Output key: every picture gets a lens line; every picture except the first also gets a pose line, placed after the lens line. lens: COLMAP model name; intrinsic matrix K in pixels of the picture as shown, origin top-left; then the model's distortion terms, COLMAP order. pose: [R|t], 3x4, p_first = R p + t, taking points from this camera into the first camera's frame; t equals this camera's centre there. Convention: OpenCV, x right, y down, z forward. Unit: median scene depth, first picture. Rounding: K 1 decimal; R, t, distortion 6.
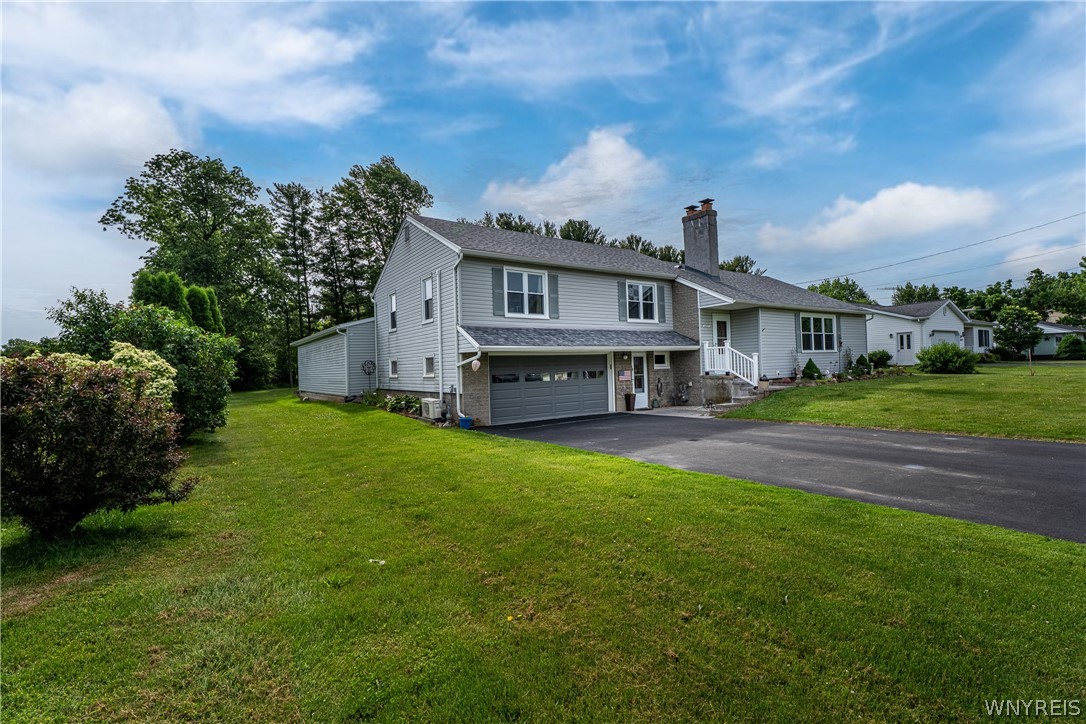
lens RADIAL K [[487.6, 0, 539.0], [0, 487.6, 360.3], [0, 0, 1]] dist [0.003234, 0.000801]
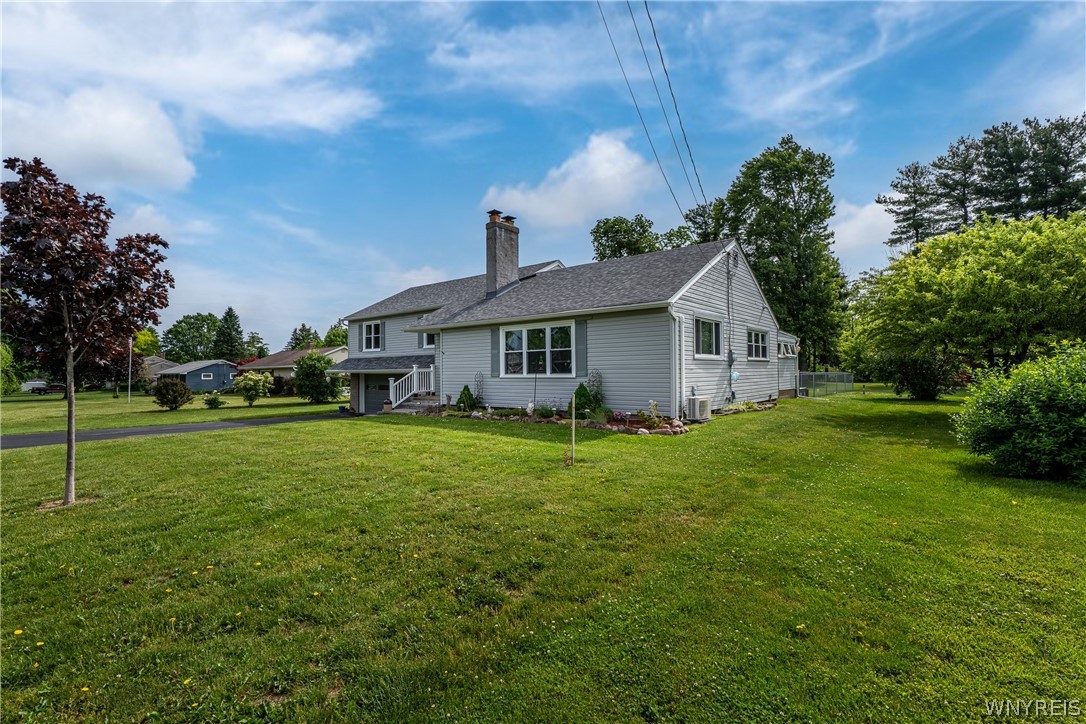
lens RADIAL K [[487.6, 0, 542.5], [0, 487.6, 367.4], [0, 0, 1]] dist [0.003234, 0.000801]
pose [[0.271159, 0.022285, -0.962277, 1.433488], [0.016415, 0.999479, 0.027772, -0.057746], [0.962395, -0.023326, 0.270652, 0.927340]]
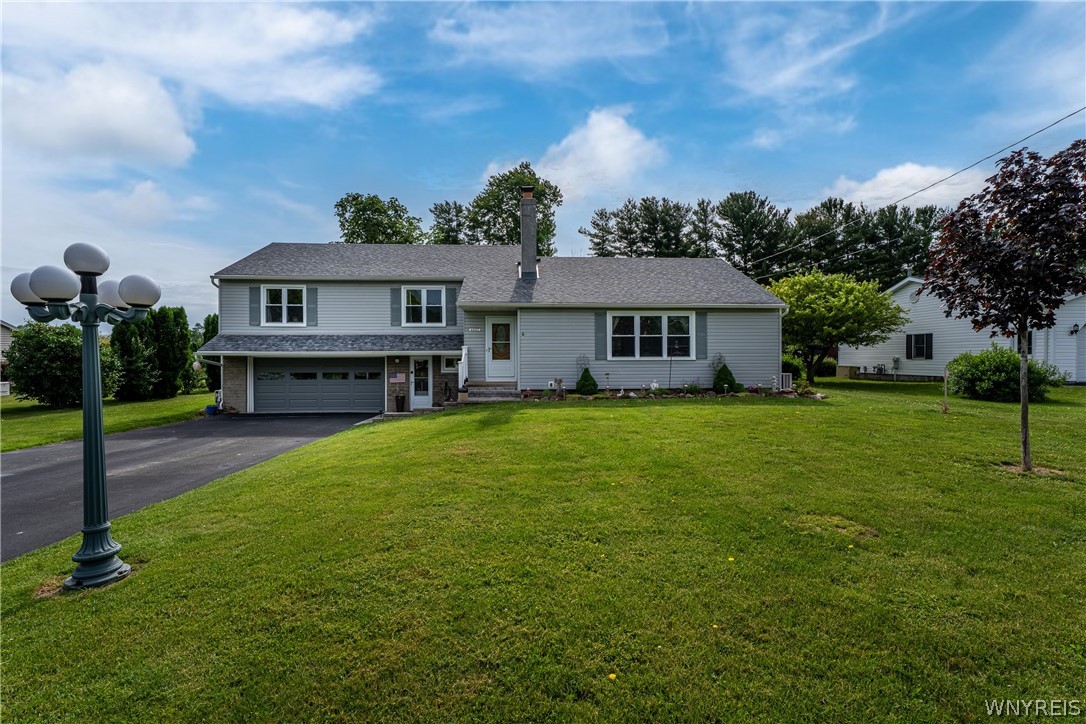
lens RADIAL K [[487.6, 0, 538.5], [0, 487.6, 358.2], [0, 0, 1]] dist [0.003234, 0.000801]
pose [[0.851051, 0.028659, -0.524301, 0.946548], [-0.015731, 0.999453, 0.029097, -0.044982], [0.524848, -0.016515, 0.851036, 0.261218]]
